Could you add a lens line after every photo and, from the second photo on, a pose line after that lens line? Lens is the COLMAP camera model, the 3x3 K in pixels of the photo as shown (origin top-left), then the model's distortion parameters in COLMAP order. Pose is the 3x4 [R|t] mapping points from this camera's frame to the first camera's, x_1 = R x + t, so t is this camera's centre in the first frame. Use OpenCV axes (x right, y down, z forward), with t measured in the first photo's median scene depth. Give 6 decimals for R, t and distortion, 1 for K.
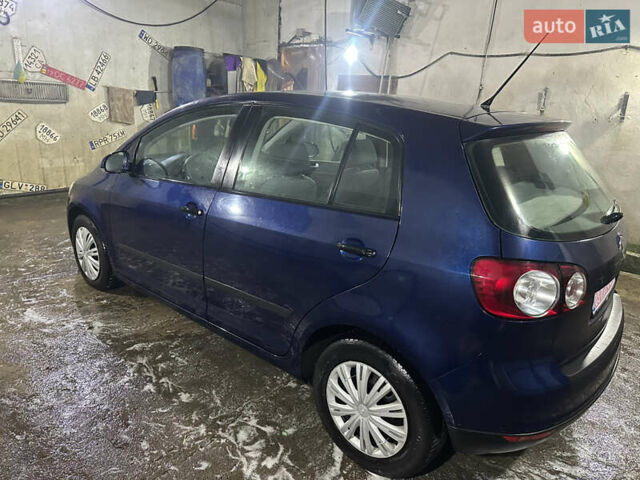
lens RADIAL K [[450.6, 0, 320.7], [0, 450.6, 242.6], [0, 0, 1]] dist [0.019159, -0.020655]
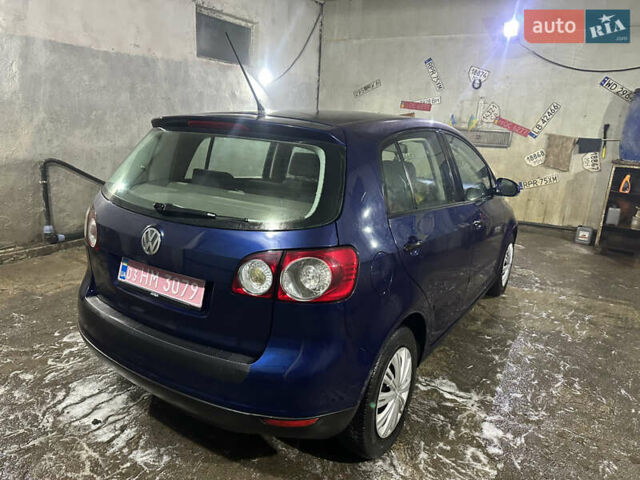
lens RADIAL K [[450.6, 0, 322.1], [0, 450.6, 241.6], [0, 0, 1]] dist [0.019159, -0.020655]
pose [[0.147330, 0.205485, -0.967507, 0.538576], [-0.345883, 0.927125, 0.144238, -0.081748], [0.926638, 0.313394, 0.207668, 0.372992]]
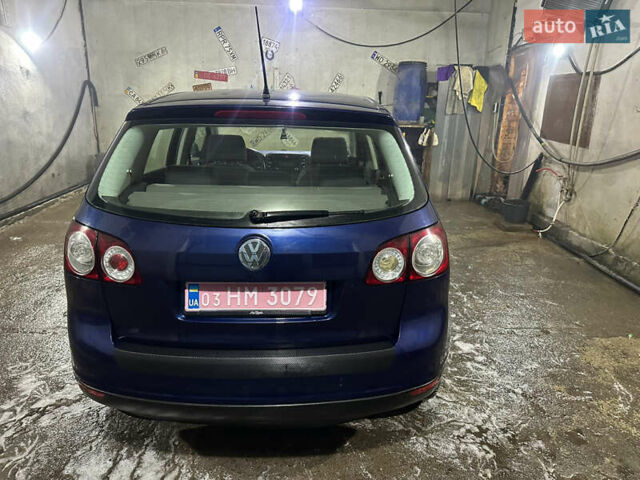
lens RADIAL K [[450.6, 0, 319.3], [0, 450.6, 240.2], [0, 0, 1]] dist [0.019159, -0.020655]
pose [[0.675097, 0.179725, -0.715502, 0.438186], [-0.211817, 0.976256, 0.045368, -0.024908], [0.706667, 0.120928, 0.697136, 0.166303]]
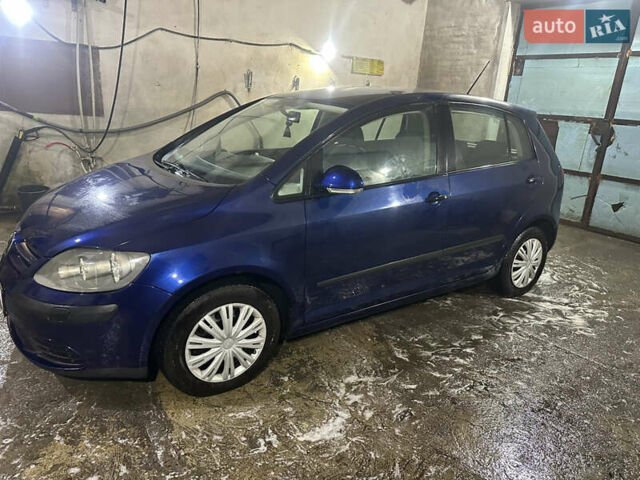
lens RADIAL K [[450.6, 0, 320.6], [0, 450.6, 235.8], [0, 0, 1]] dist [0.019159, -0.020655]
pose [[0.258967, -0.317934, 0.912060, -0.599785], [0.252095, 0.933792, 0.253931, -0.143924], [-0.932408, 0.164166, 0.321971, 0.387380]]
